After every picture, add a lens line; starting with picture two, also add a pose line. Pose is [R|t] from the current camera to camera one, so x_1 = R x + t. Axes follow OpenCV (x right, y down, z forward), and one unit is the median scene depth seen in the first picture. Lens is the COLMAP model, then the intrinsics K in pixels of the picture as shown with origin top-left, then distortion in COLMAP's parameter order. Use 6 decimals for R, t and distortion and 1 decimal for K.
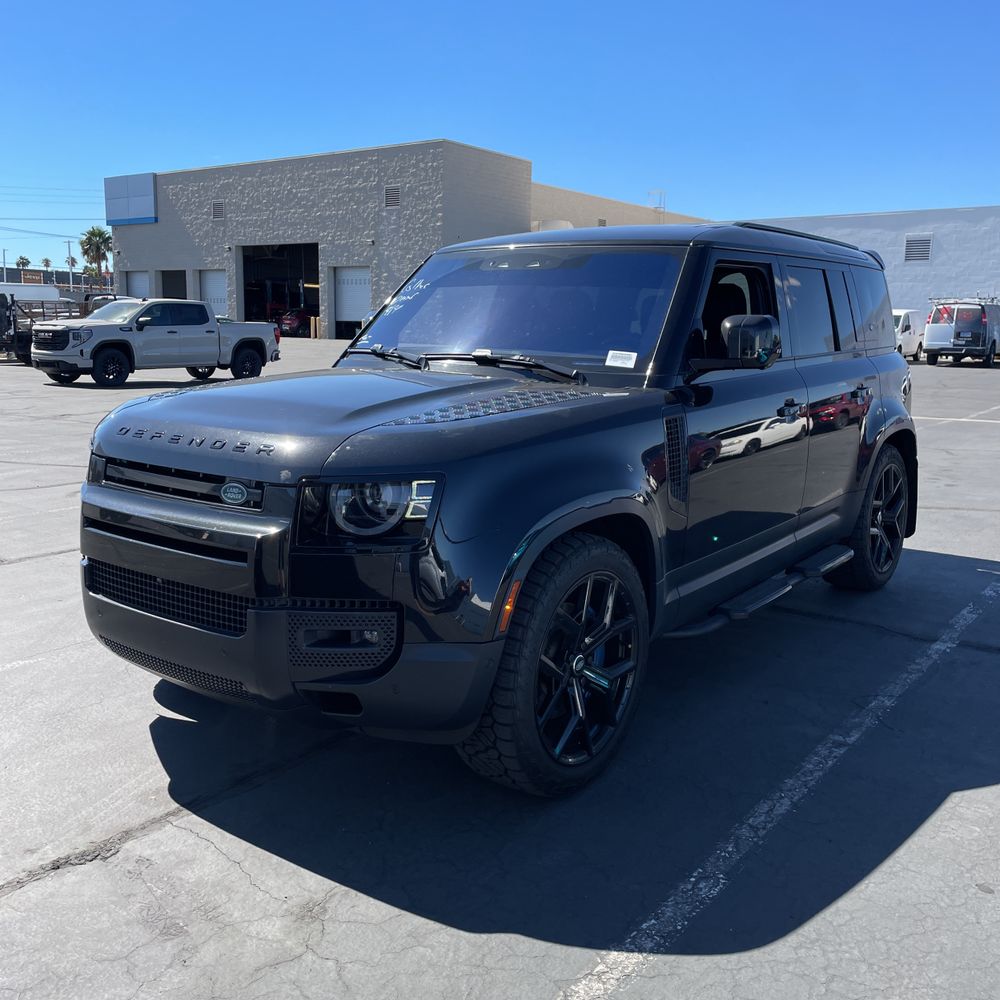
lens RADIAL K [[1007.9, 0, 504.3], [0, 1007.9, 499.6], [0, 0, 1]] dist [0.037813, 0.000000]
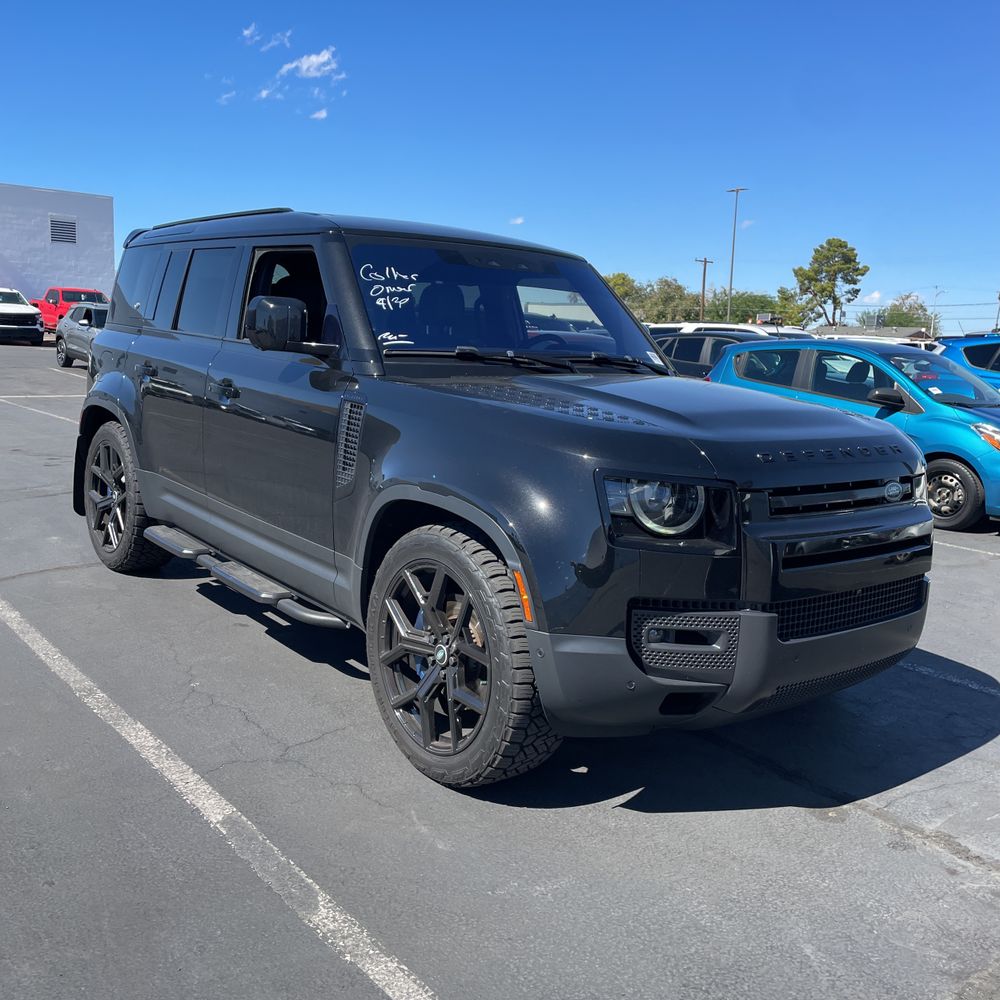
lens RADIAL K [[1007.9, 0, 490.8], [0, 1007.9, 498.6], [0, 0, 1]] dist [0.037813, 0.000000]
pose [[0.266448, -0.158450, 0.950736, -1.155670], [0.126101, 0.983647, 0.128594, -0.157133], [-0.955565, 0.085625, 0.282071, 0.881929]]
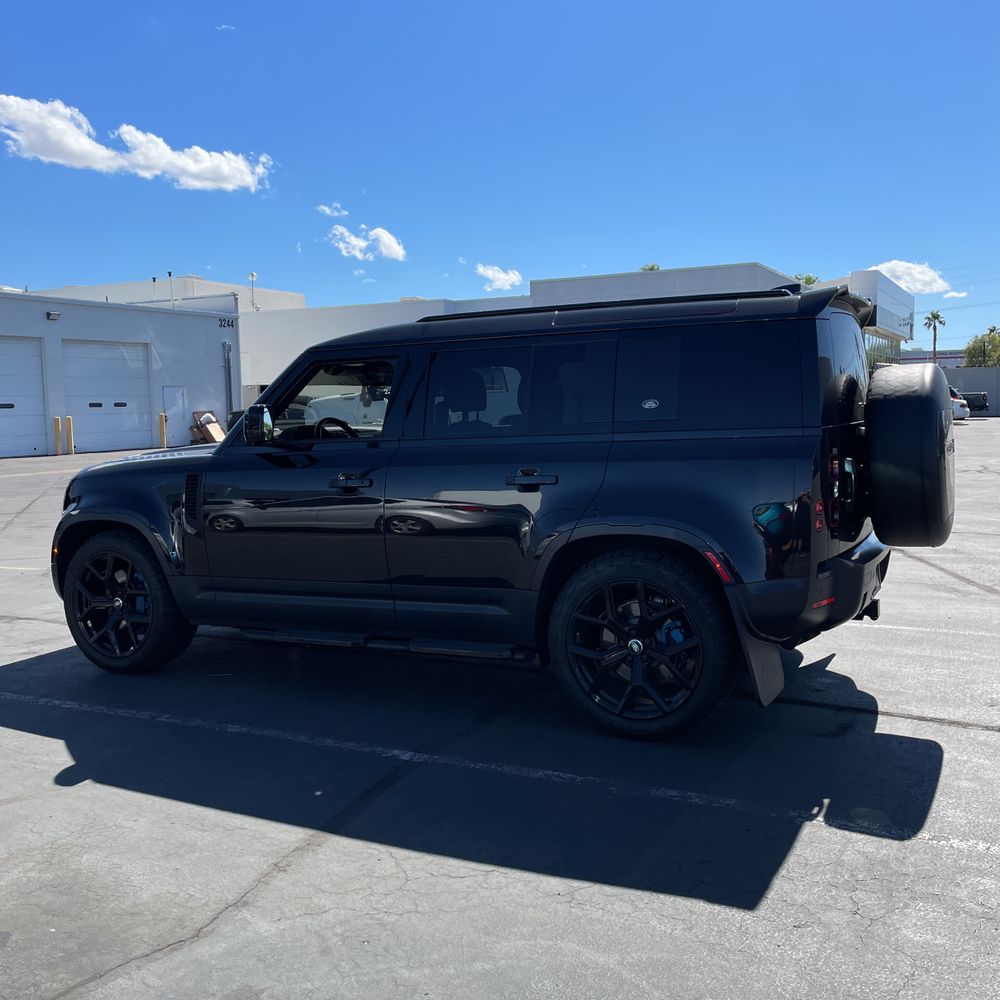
lens RADIAL K [[1007.9, 0, 499.3], [0, 1007.9, 499.8], [0, 0, 1]] dist [0.037813, 0.000000]
pose [[0.157600, 0.072133, -0.984865, 1.680093], [-0.145272, 0.988171, 0.049128, -0.173660], [0.976759, 0.135331, 0.166214, 1.163446]]
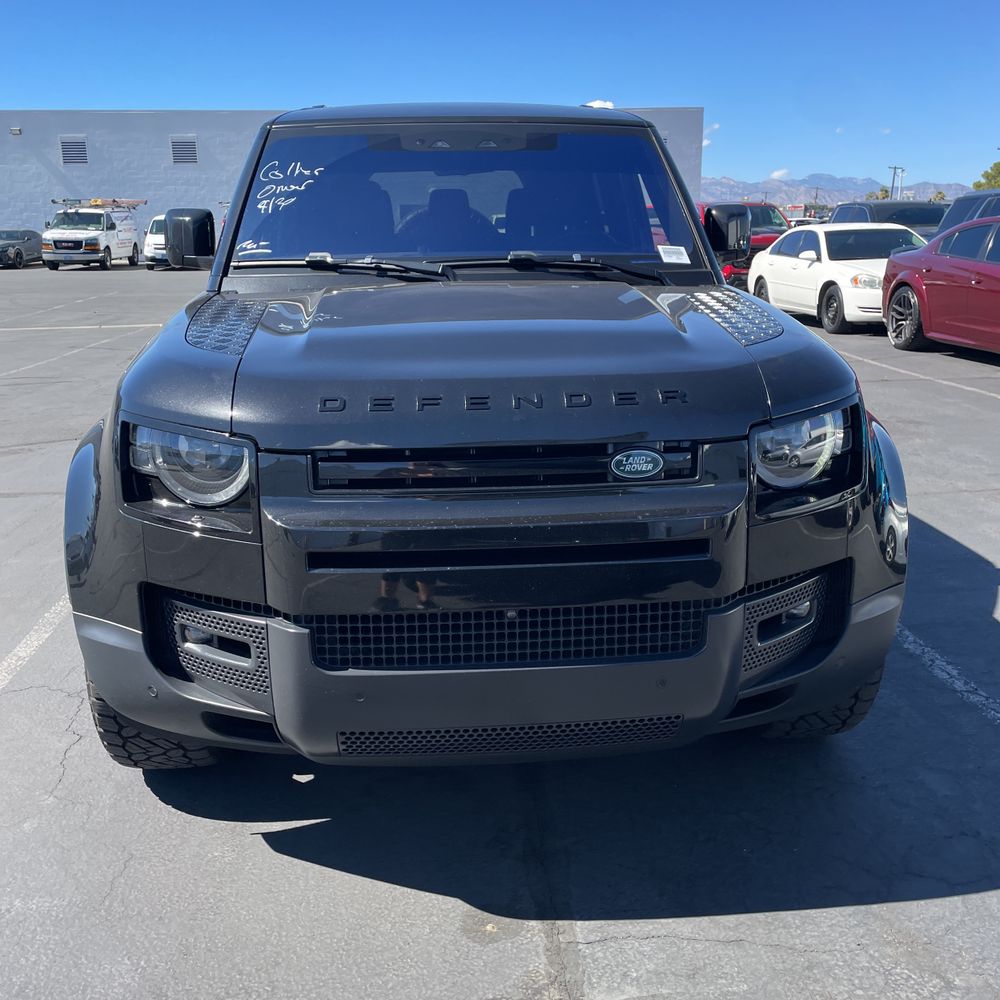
lens RADIAL K [[1007.9, 0, 500.5], [0, 1007.9, 502.4], [0, 0, 1]] dist [0.037813, 0.000000]
pose [[0.749964, -0.193475, 0.632552, -0.623027], [0.135661, 0.980929, 0.139190, -0.070663], [-0.647418, -0.018574, 0.761909, 0.420800]]
